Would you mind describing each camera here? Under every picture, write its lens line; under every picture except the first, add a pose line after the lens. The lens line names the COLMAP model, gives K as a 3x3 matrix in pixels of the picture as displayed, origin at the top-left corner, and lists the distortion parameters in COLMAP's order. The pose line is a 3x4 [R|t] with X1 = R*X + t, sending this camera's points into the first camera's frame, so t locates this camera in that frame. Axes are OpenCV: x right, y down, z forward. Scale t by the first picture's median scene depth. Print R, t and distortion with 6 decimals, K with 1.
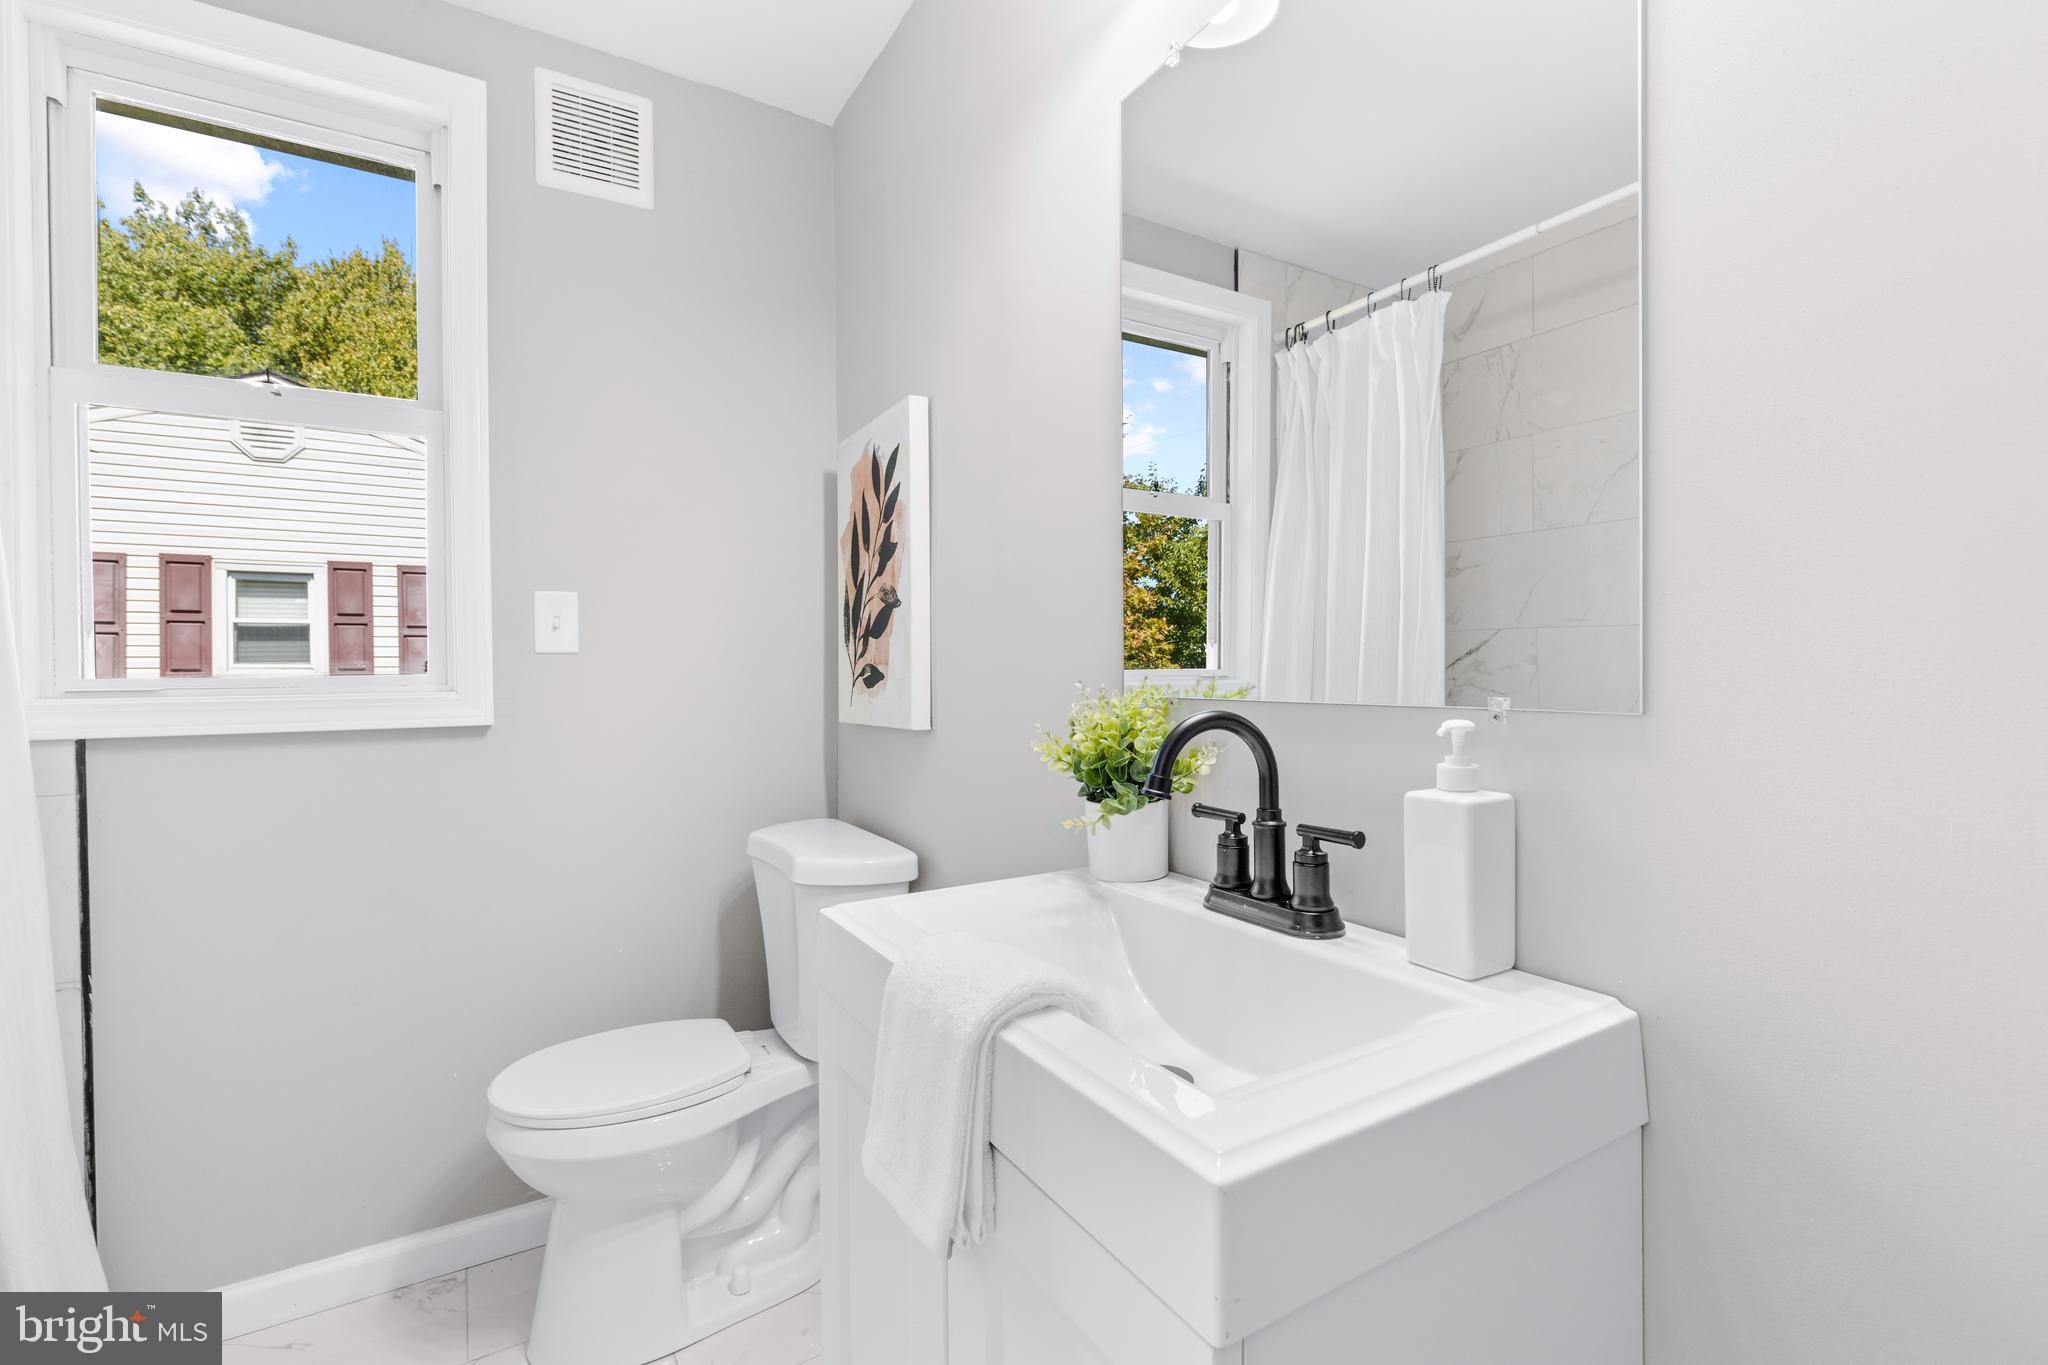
lens RADIAL K [[922.8, 0, 1037.3], [0, 922.8, 679.2], [0, 0, 1]] dist [0.001878, -0.000277]
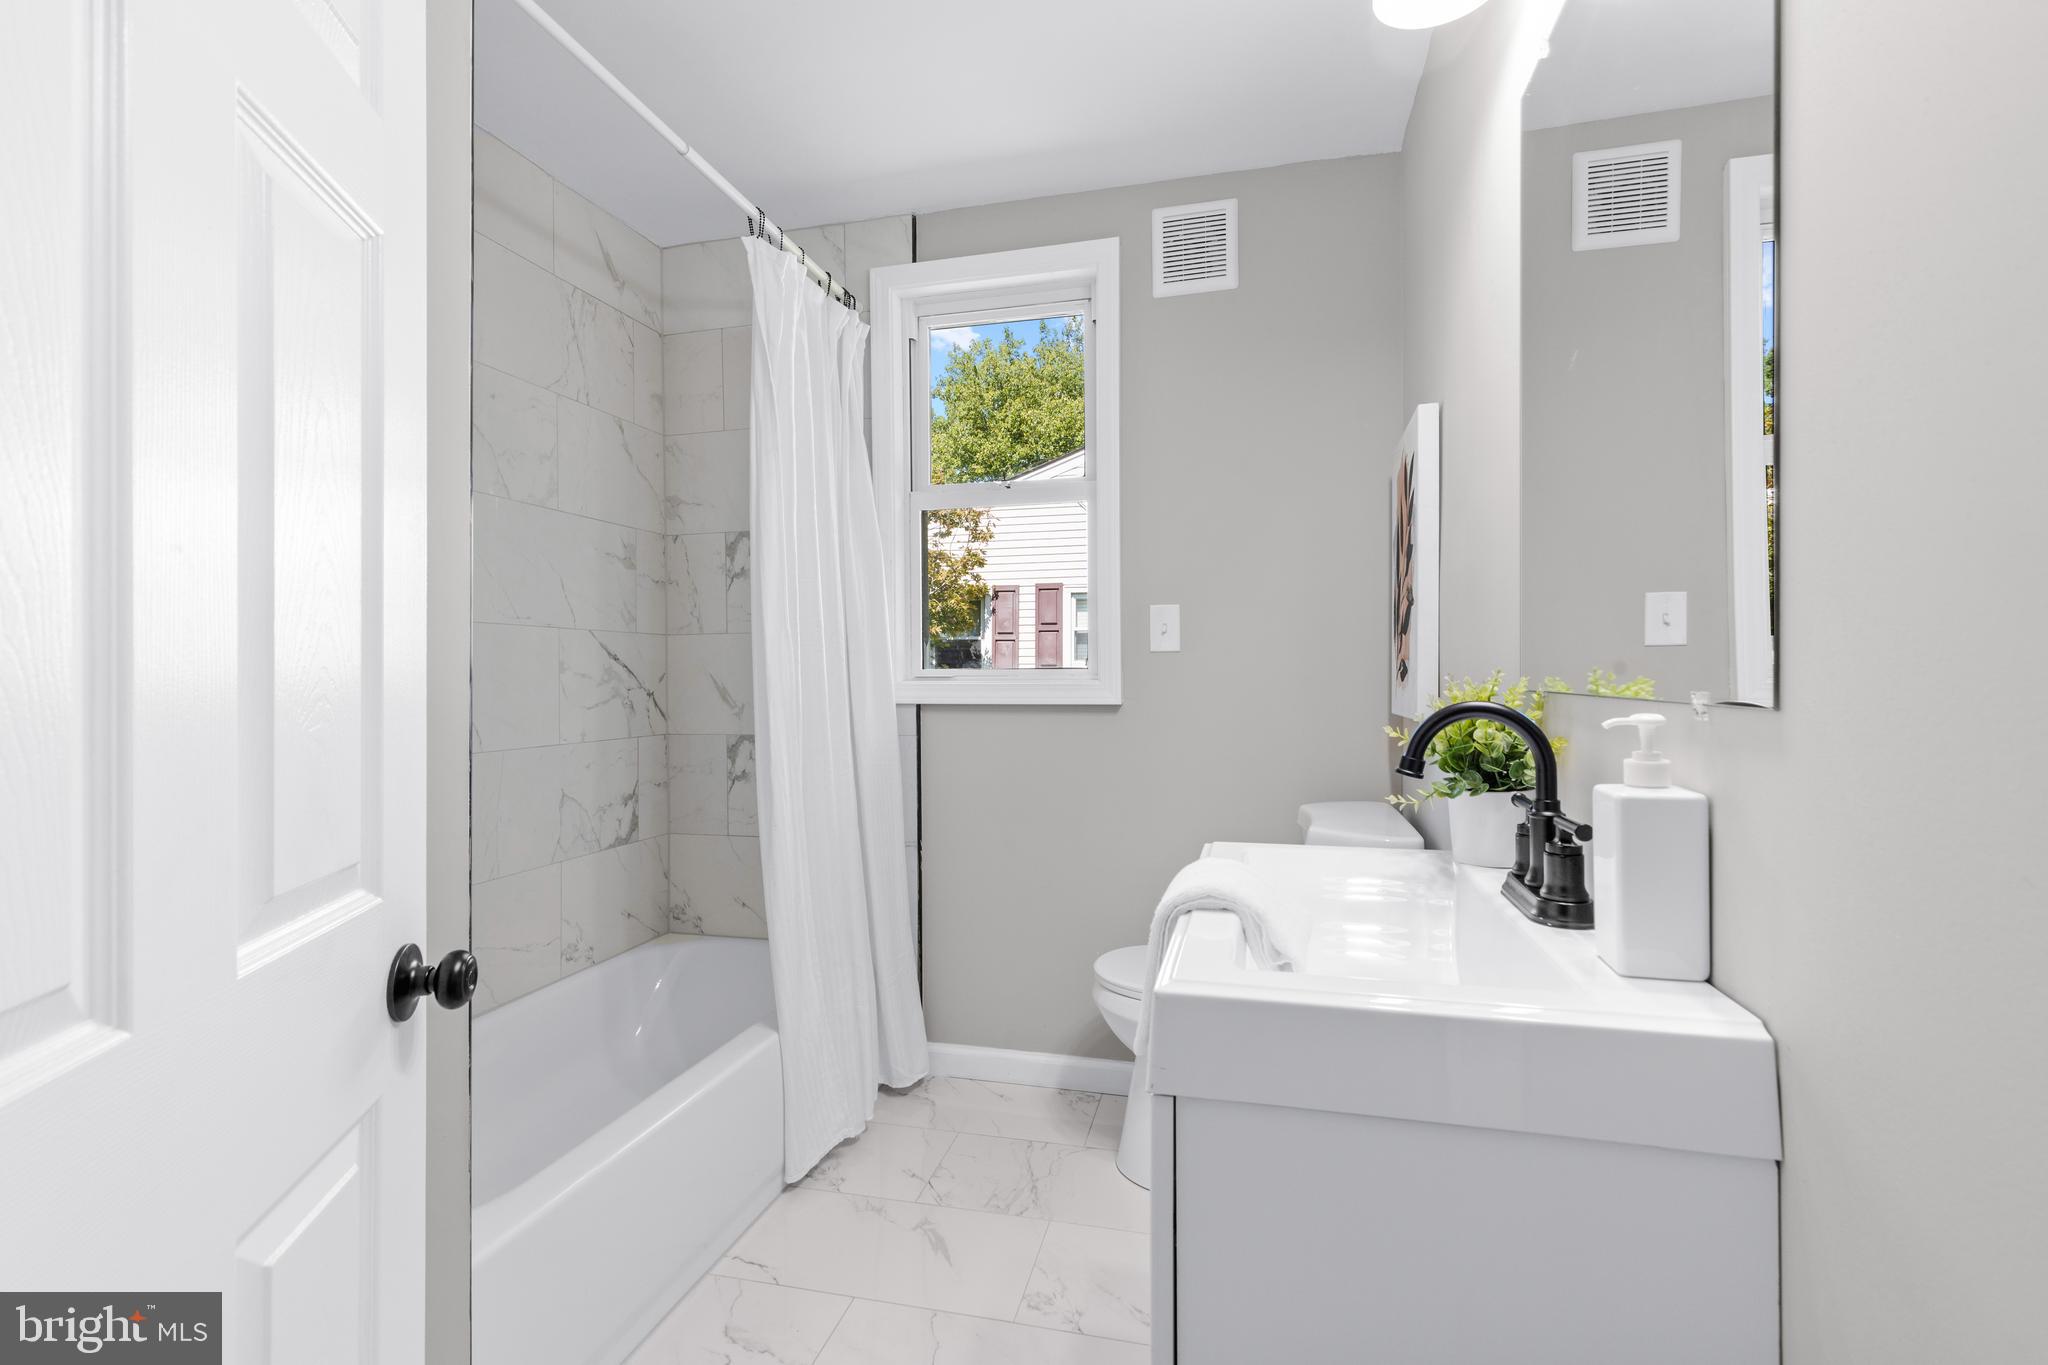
lens RADIAL K [[922.8, 0, 1017.5], [0, 922.8, 676.5], [0, 0, 1]] dist [0.001878, -0.000277]
pose [[0.695086, 0.009186, -0.718868, 0.297925], [-0.008020, 0.999955, 0.005023, 0.002209], [0.718882, 0.002274, 0.695129, -0.064223]]
